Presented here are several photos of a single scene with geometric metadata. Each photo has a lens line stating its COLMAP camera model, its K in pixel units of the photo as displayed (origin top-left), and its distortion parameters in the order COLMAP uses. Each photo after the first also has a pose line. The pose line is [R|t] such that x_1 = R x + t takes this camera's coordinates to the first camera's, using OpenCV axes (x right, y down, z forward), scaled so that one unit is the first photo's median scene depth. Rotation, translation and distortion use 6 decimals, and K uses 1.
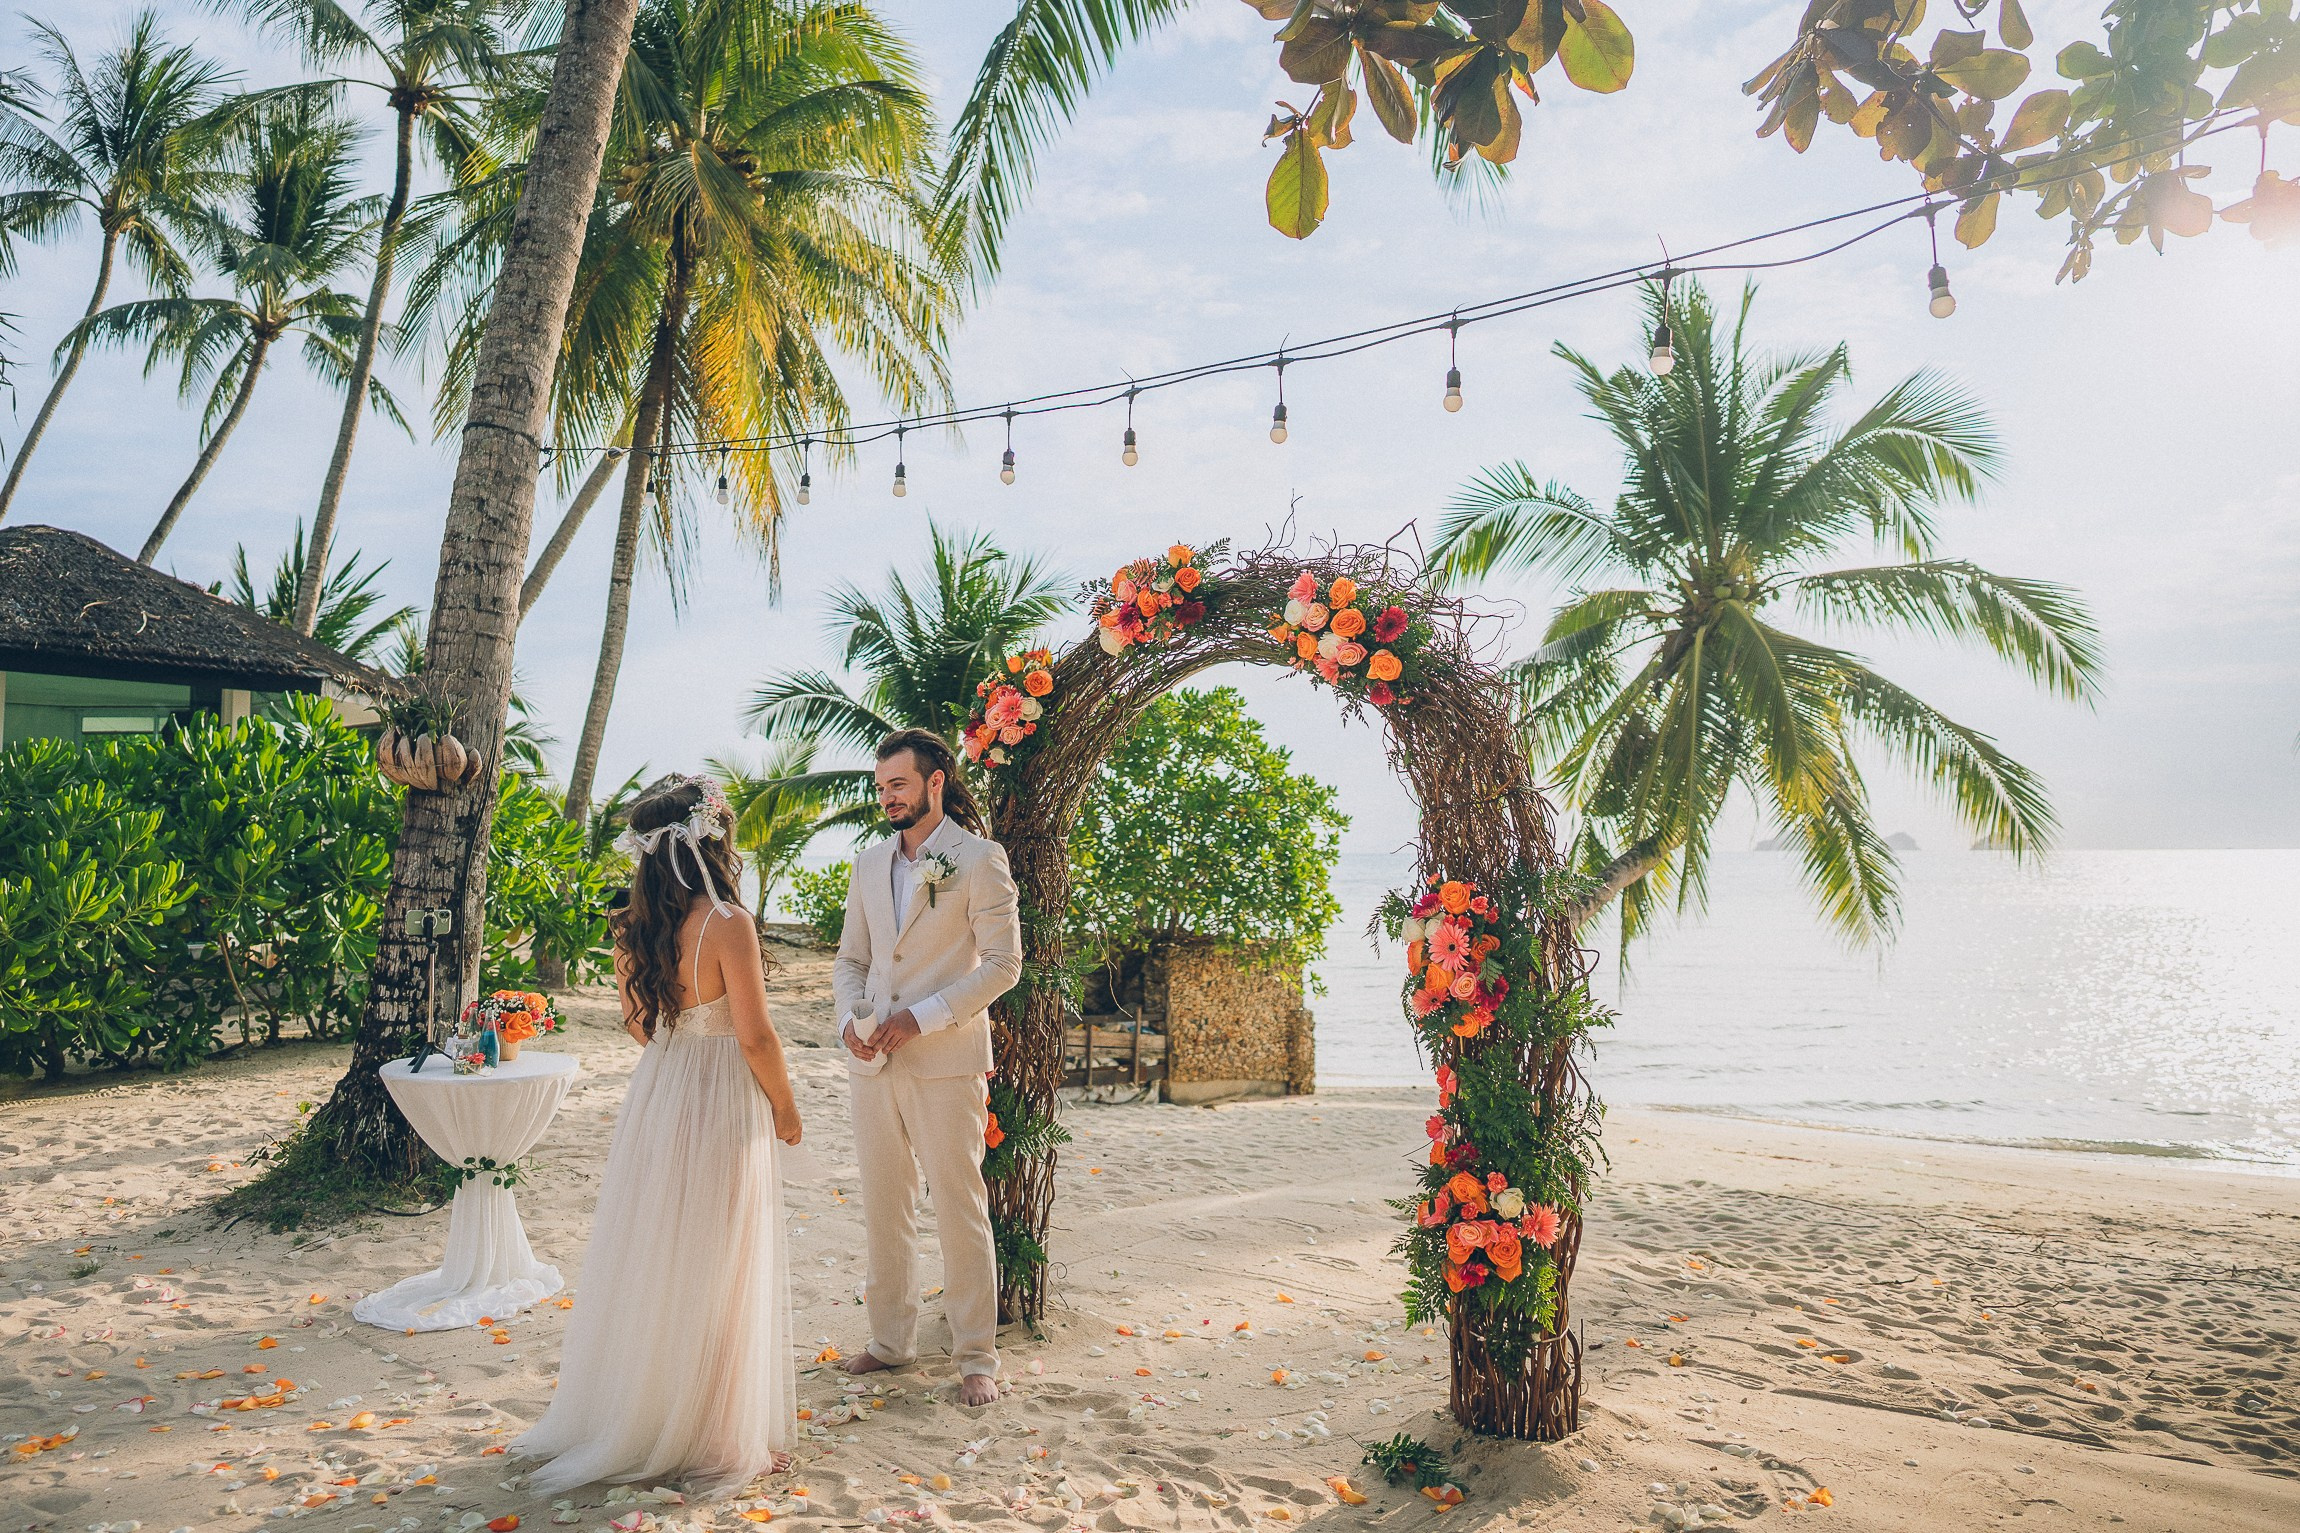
lens RADIAL K [[1674.5, 0, 1045.9], [0, 1674.5, 745.8], [0, 0, 1]] dist [0.000675, 0.002099]
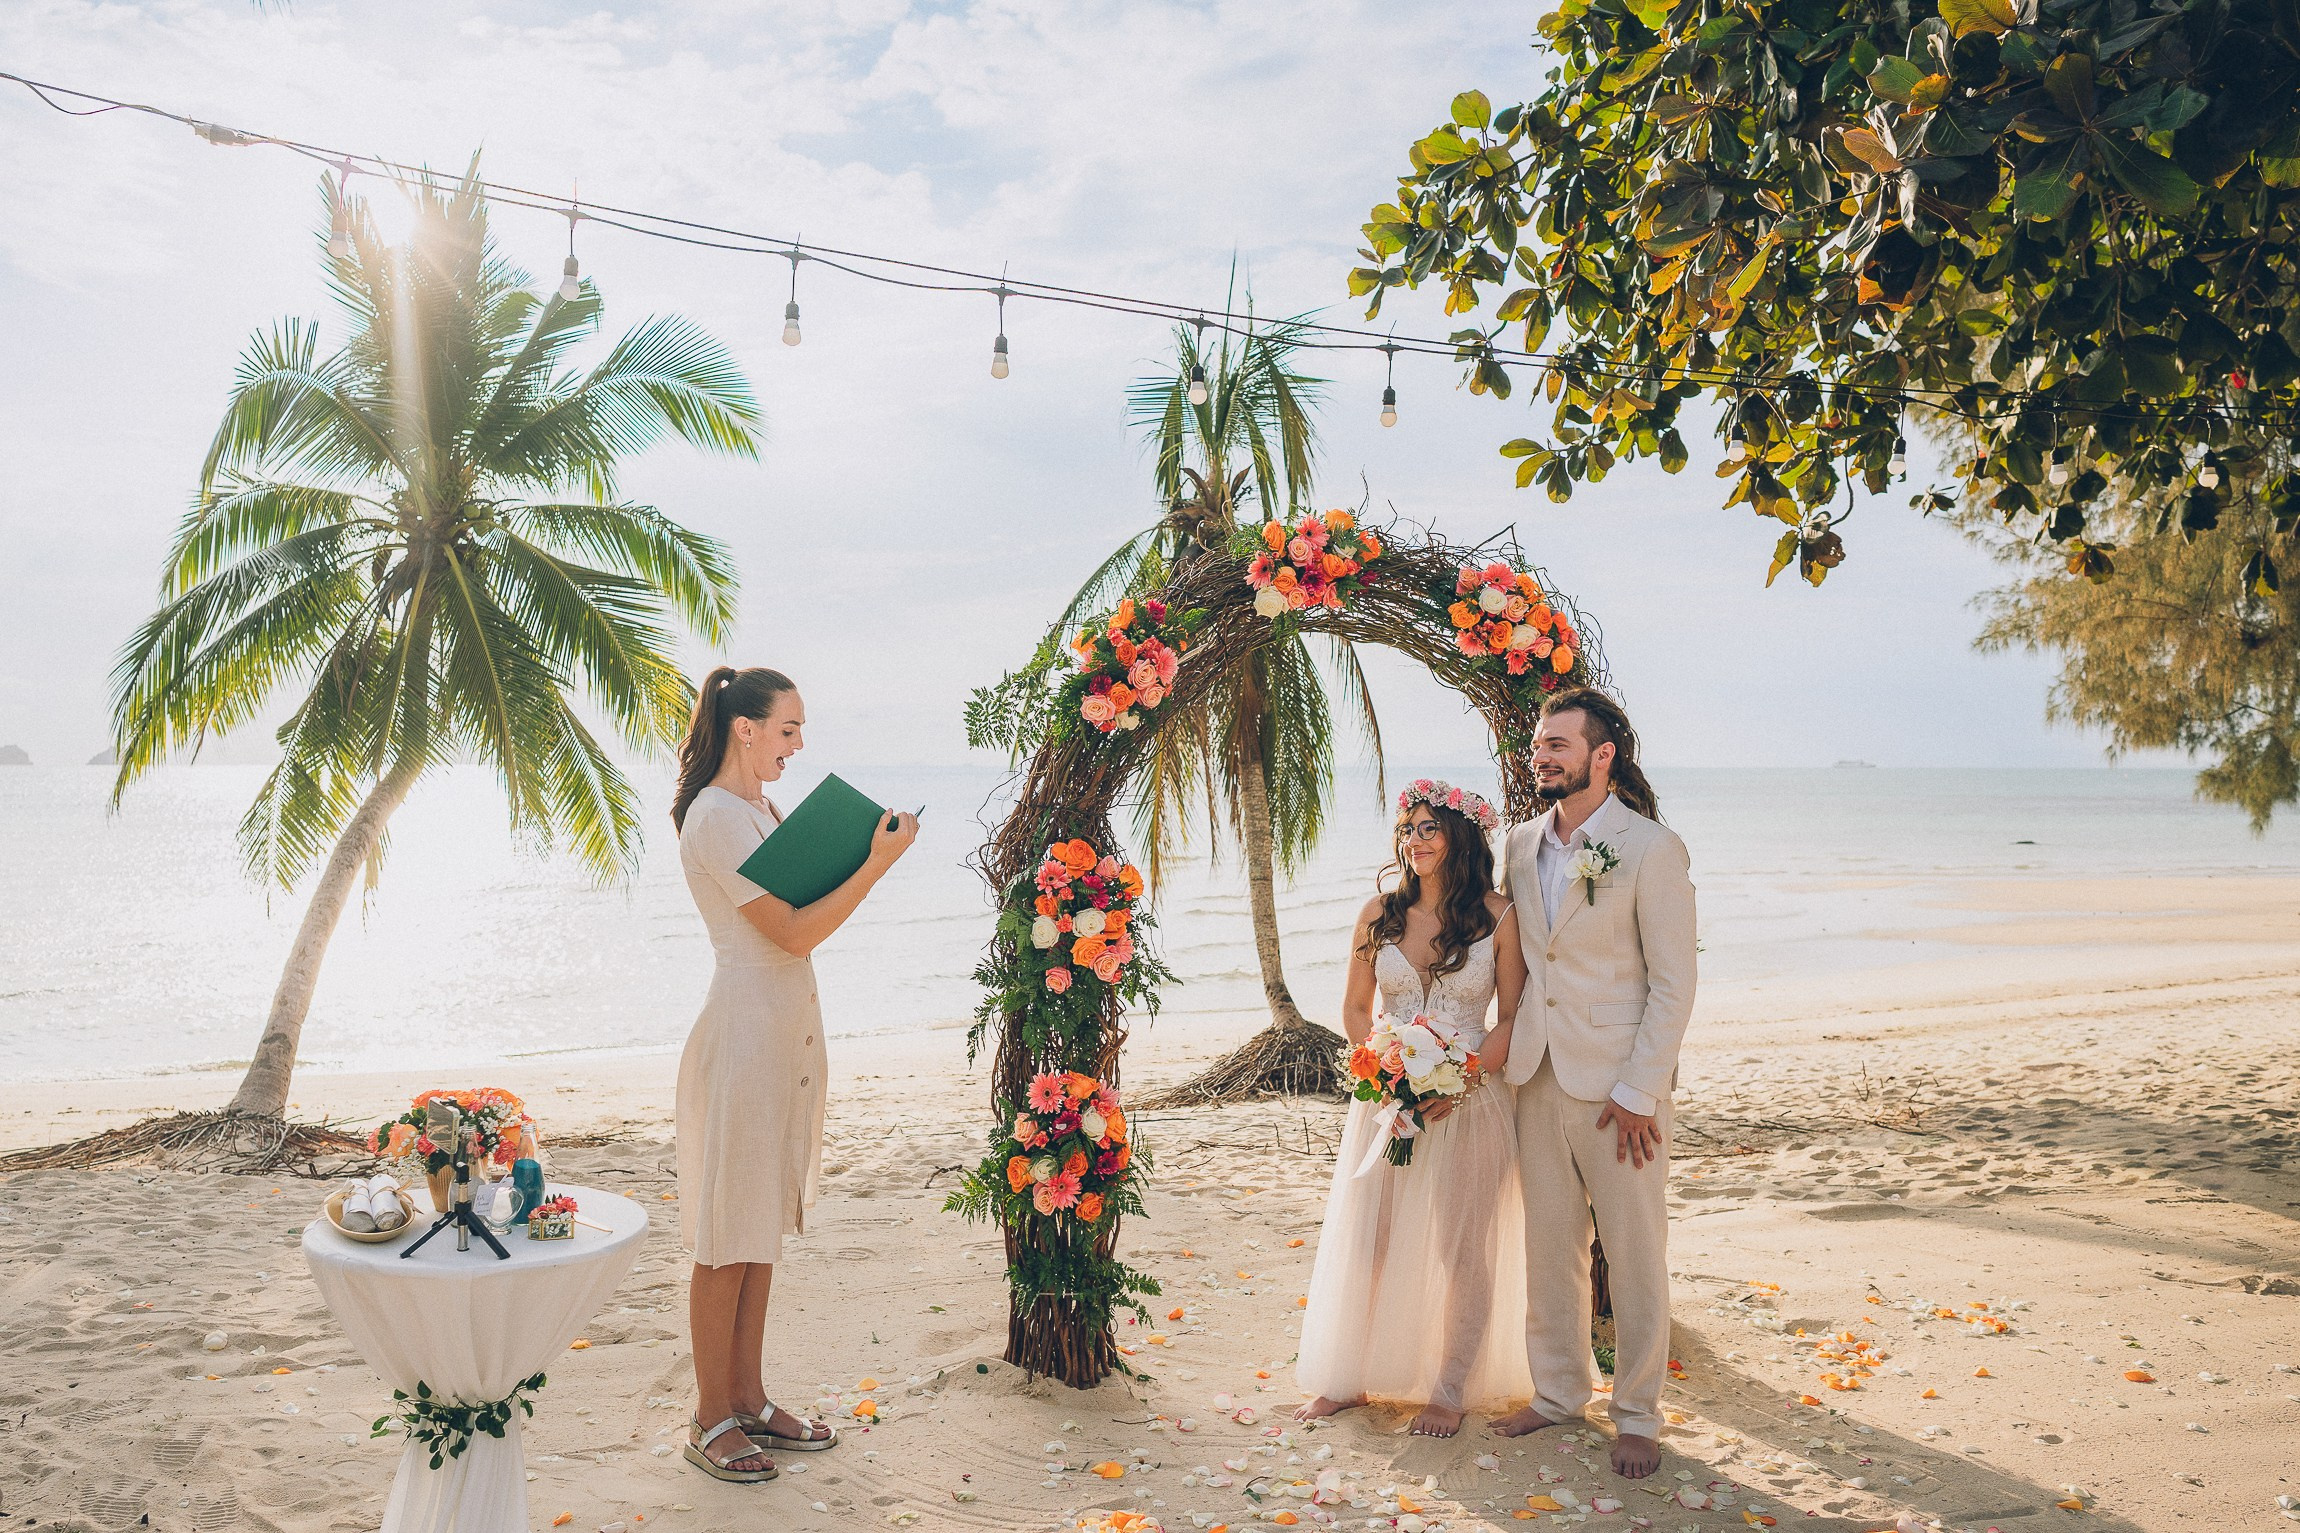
lens RADIAL K [[1754.4, 0, 1080.3], [0, 1754.4, 758.8], [0, 0, 1]] dist [-0.001283, 0.000820]
pose [[0.520777, 0.007425, 0.853660, -0.271573], [-0.058150, 0.997948, 0.026795, 0.001259], [-0.851710, -0.063594, 0.520140, 0.189491]]
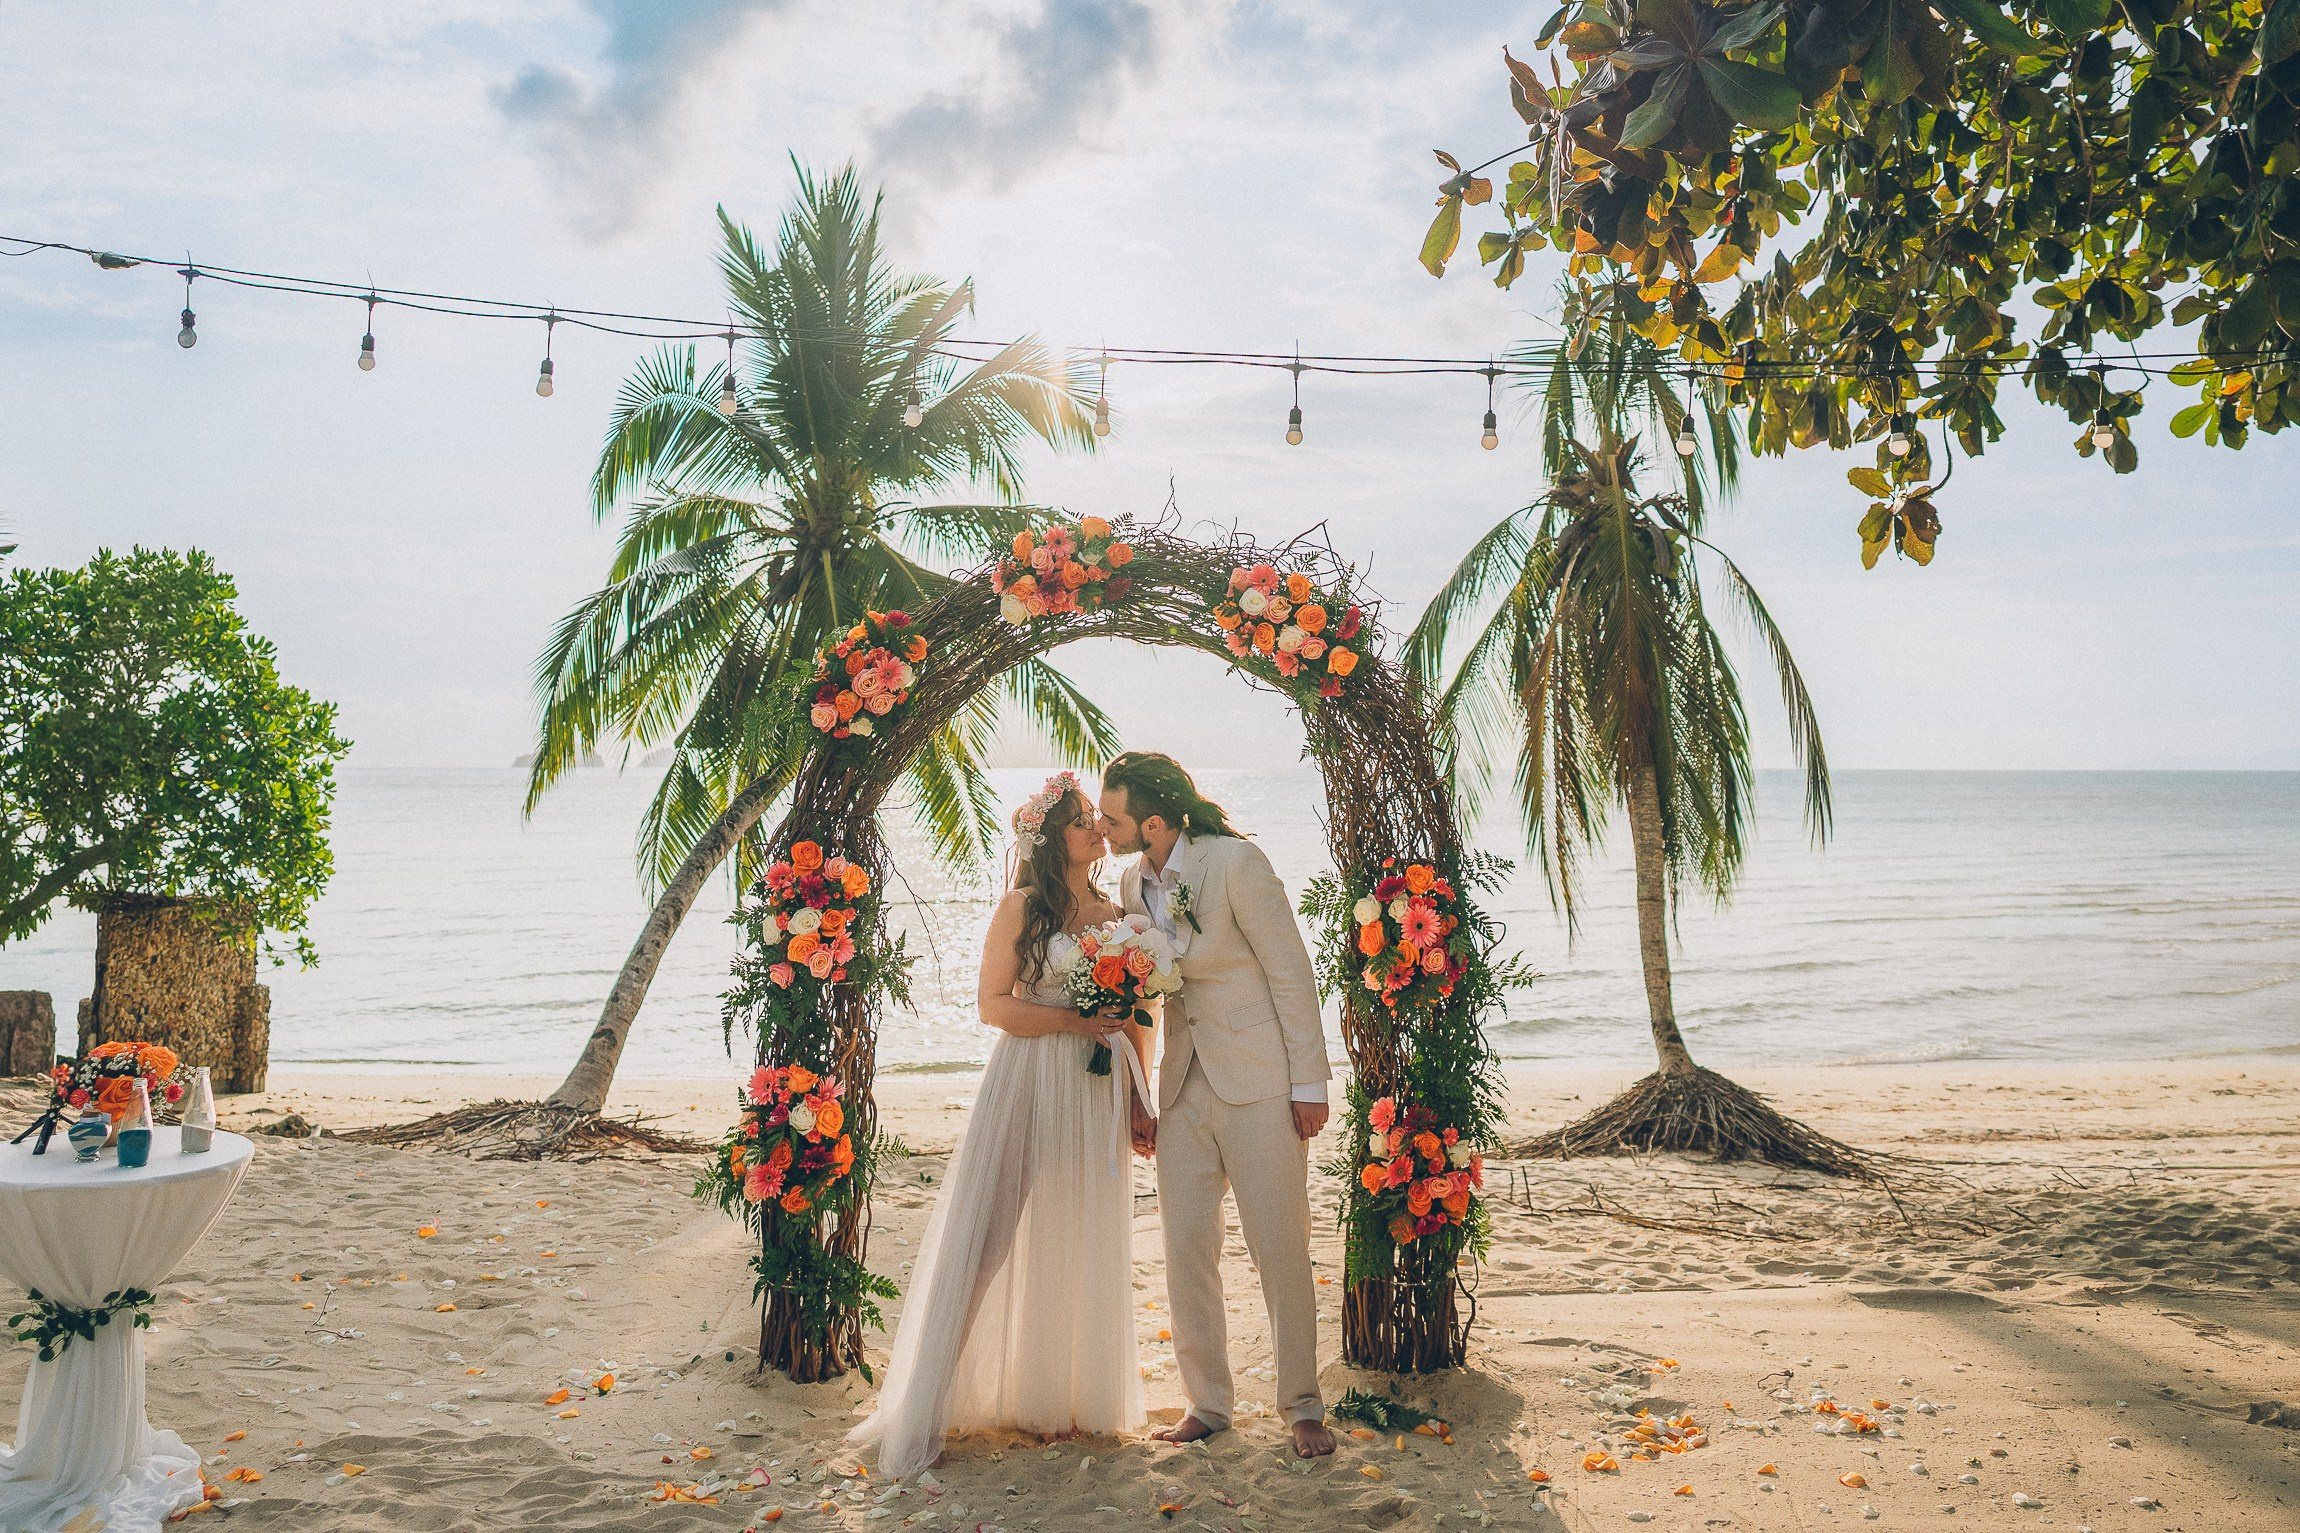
lens RADIAL K [[1962.6, 0, 1156.7], [0, 1962.6, 557.5], [0, 0, 1]] dist [0.003081, -0.004937]
pose [[0.753522, 0.074480, 0.653190, -0.202906], [-0.046481, 0.997111, -0.060075, -0.009440], [-0.655778, 0.014906, 0.754807, 0.037008]]
